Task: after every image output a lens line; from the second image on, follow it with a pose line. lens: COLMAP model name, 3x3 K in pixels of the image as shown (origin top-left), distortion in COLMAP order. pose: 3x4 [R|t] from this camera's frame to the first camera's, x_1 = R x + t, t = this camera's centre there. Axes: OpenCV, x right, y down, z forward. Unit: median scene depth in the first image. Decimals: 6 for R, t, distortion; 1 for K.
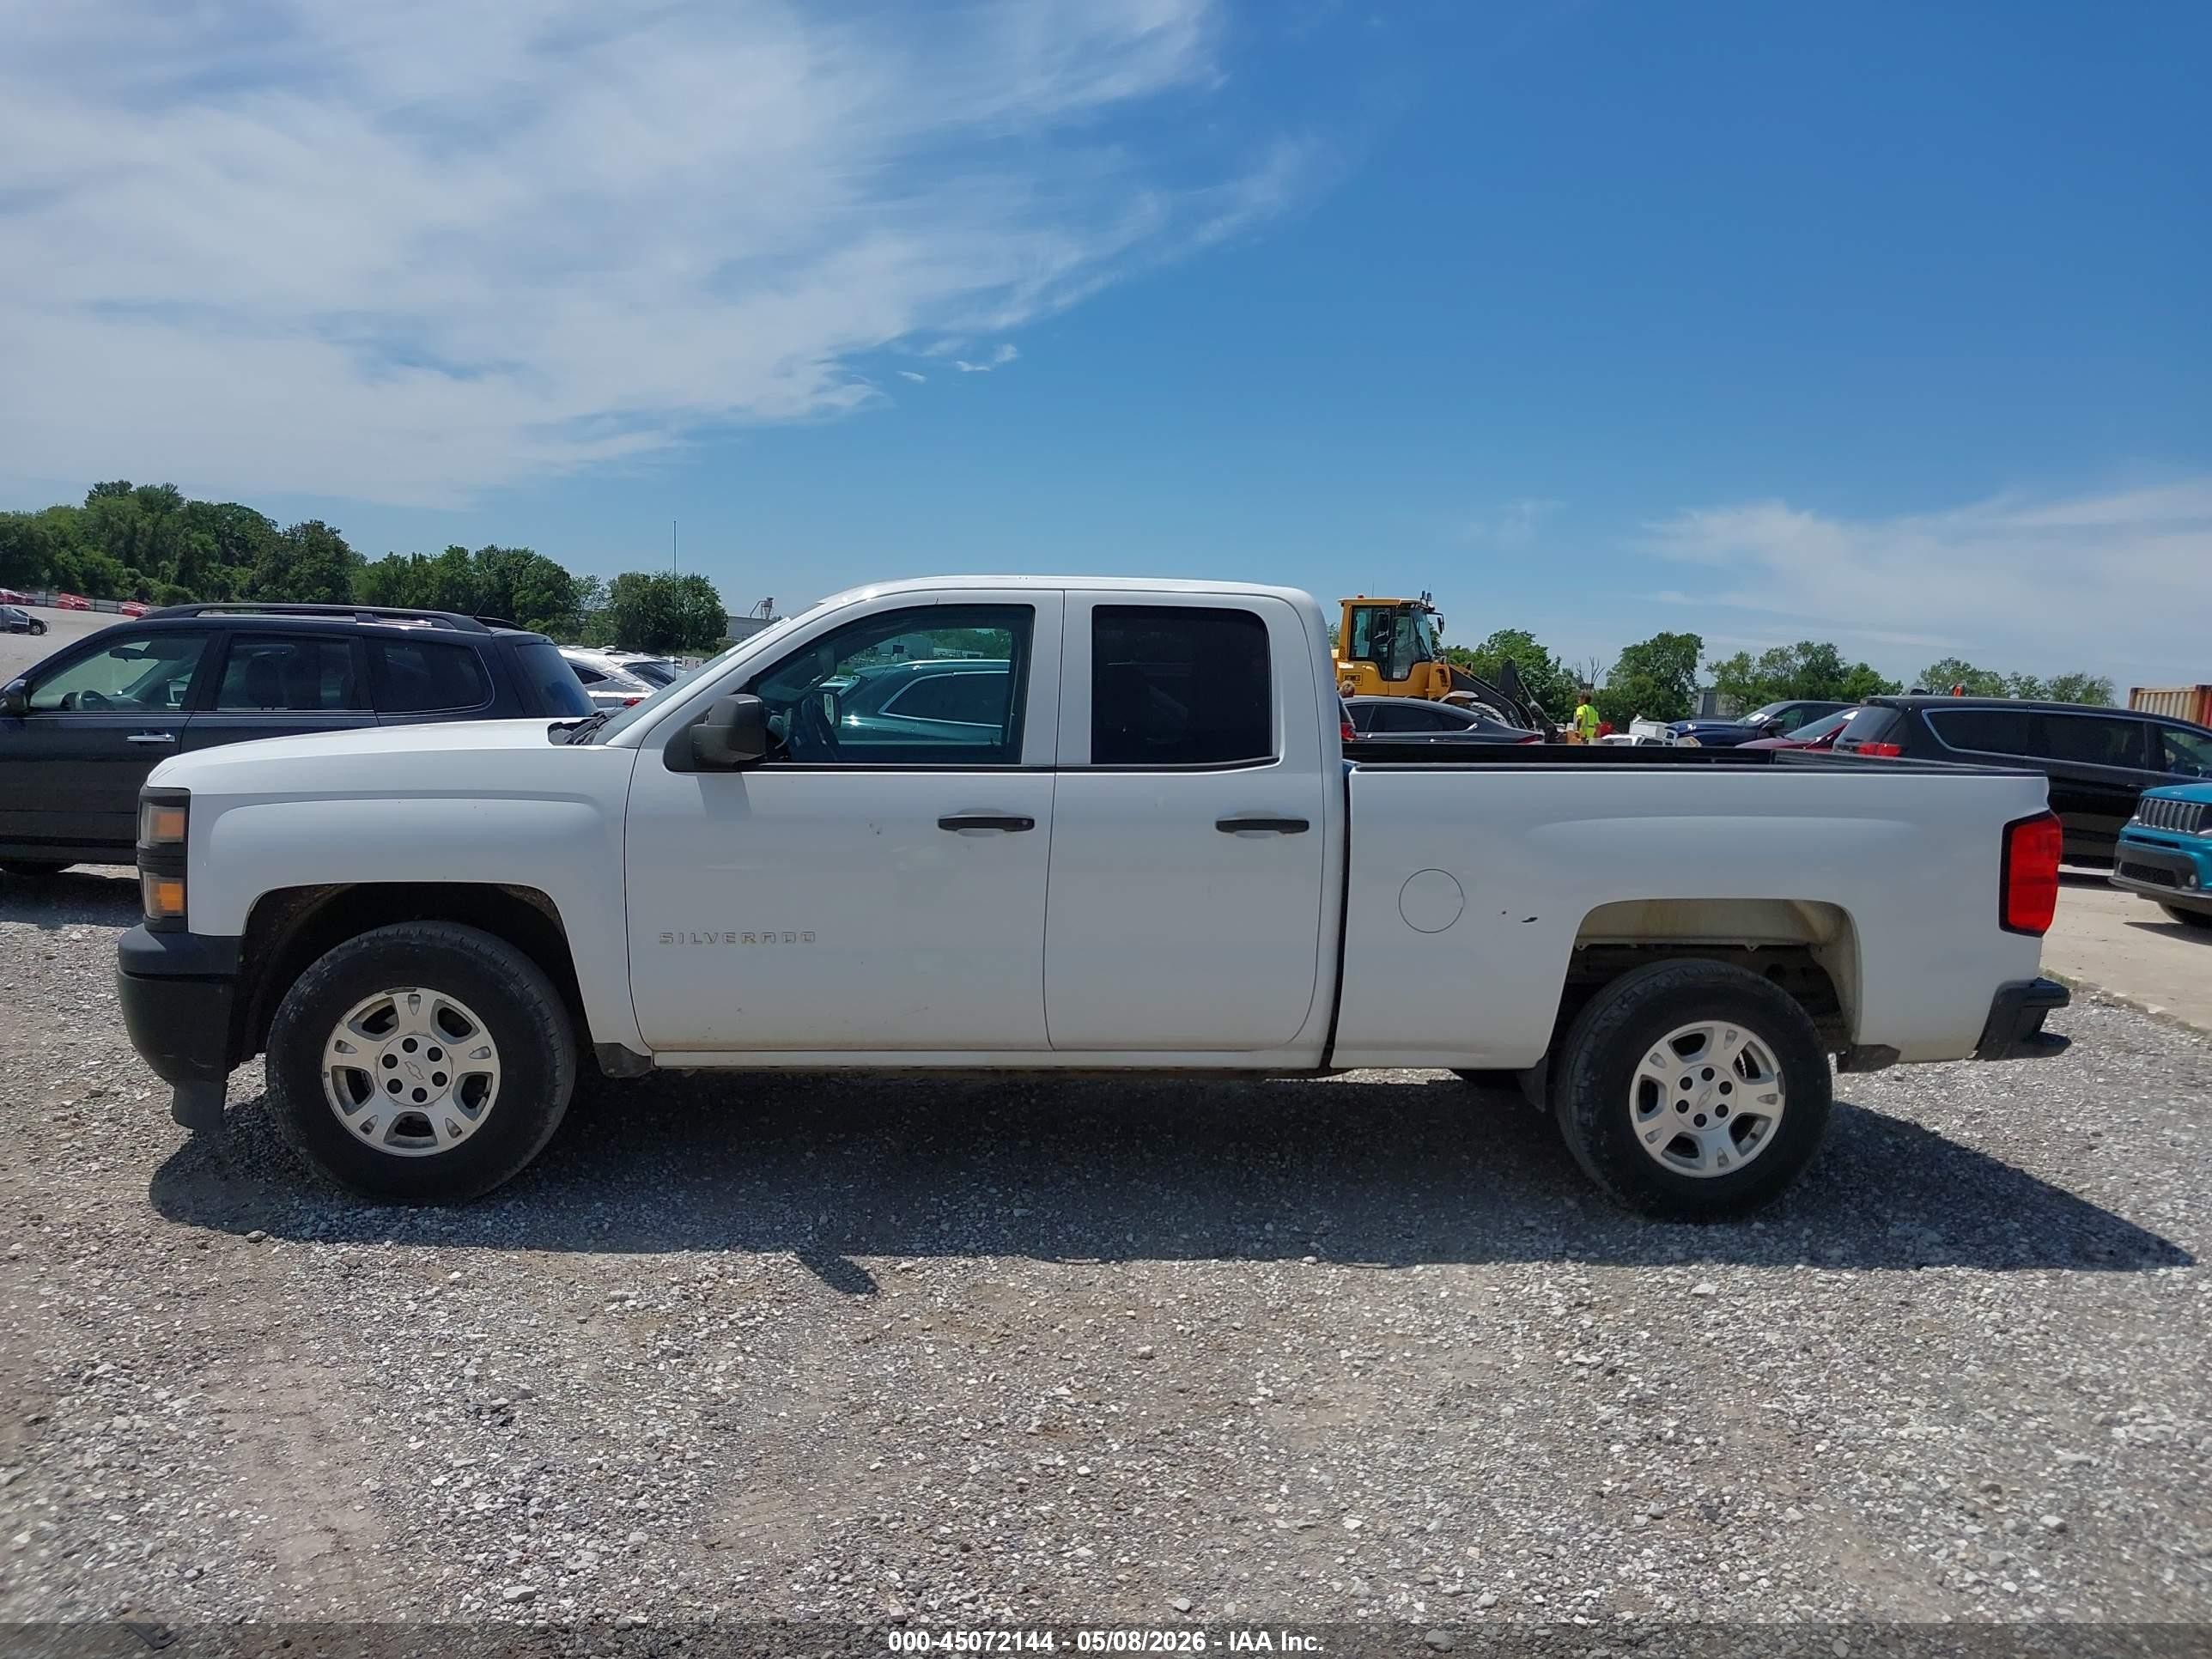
lens RADIAL K [[1745.0, 0, 1120.2], [0, 1745.0, 810.9], [0, 0, 1]] dist [0.040338, -0.049632]
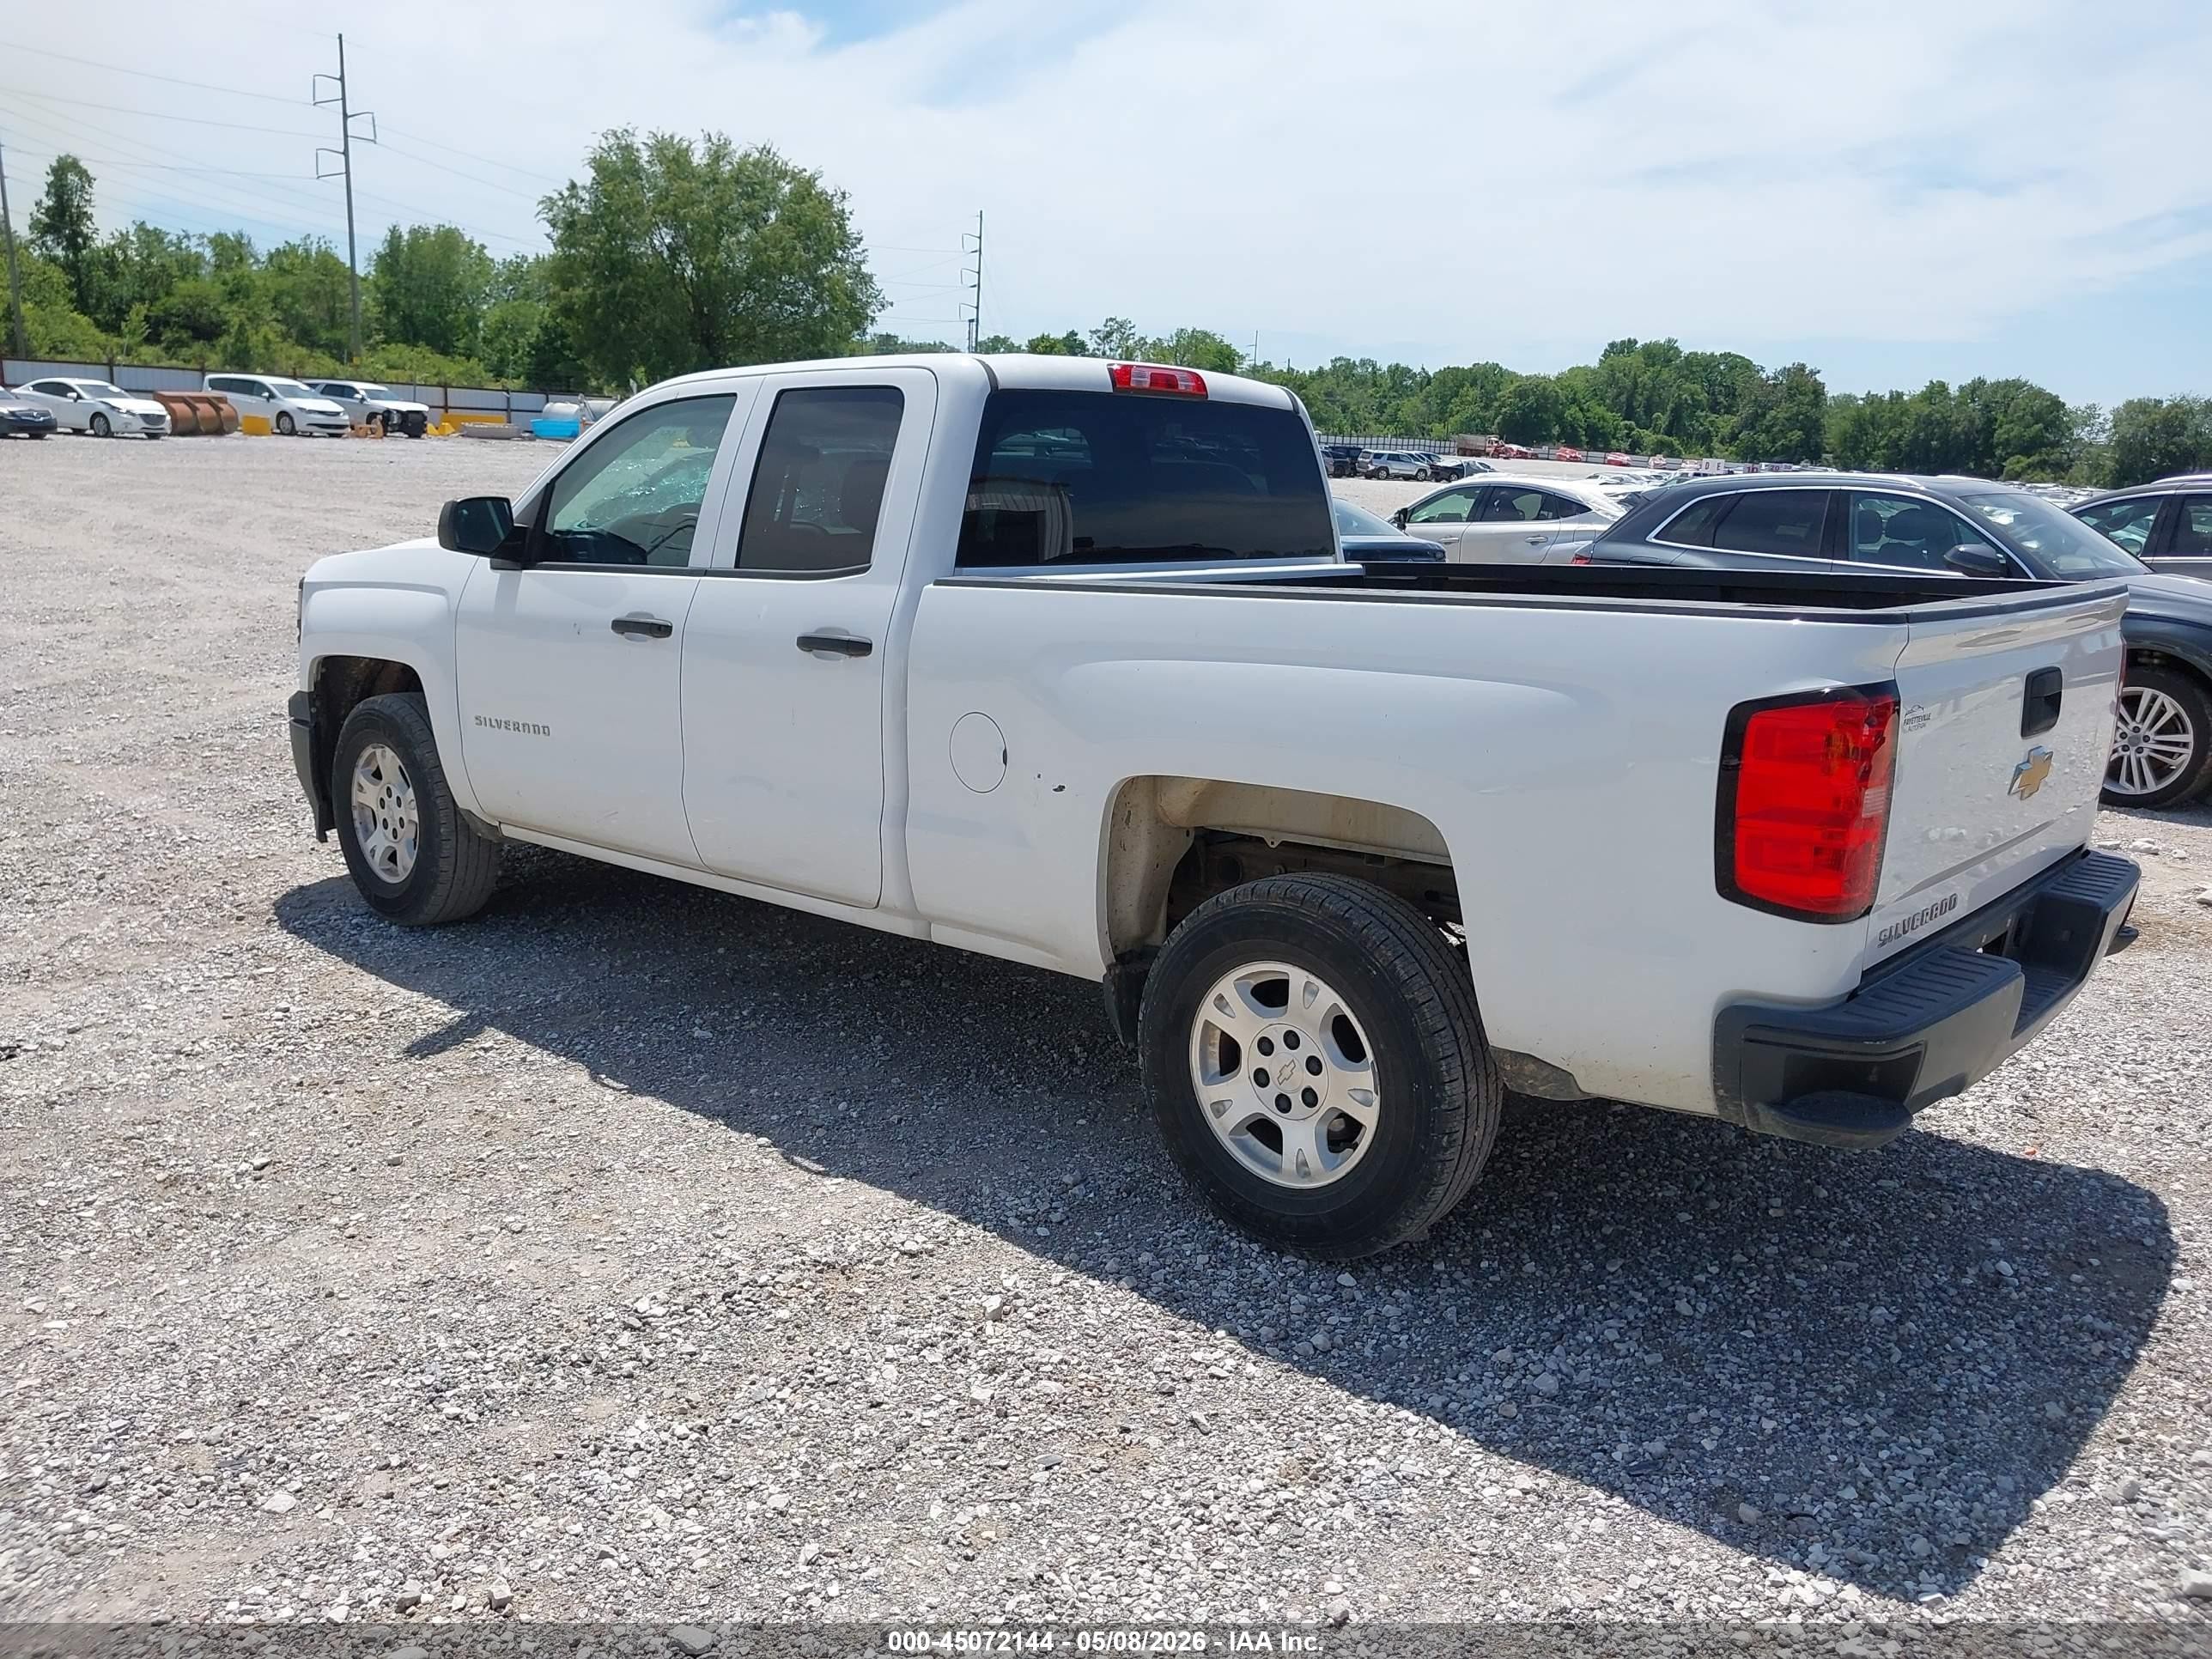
lens RADIAL K [[1745.0, 0, 1120.4], [0, 1745.0, 840.6], [0, 0, 1]] dist [0.040338, -0.049632]
pose [[0.698132, 0.123919, -0.705164, 0.764428], [-0.050345, 0.990967, 0.124301, -0.009612], [0.714197, -0.051277, 0.698064, 0.477310]]
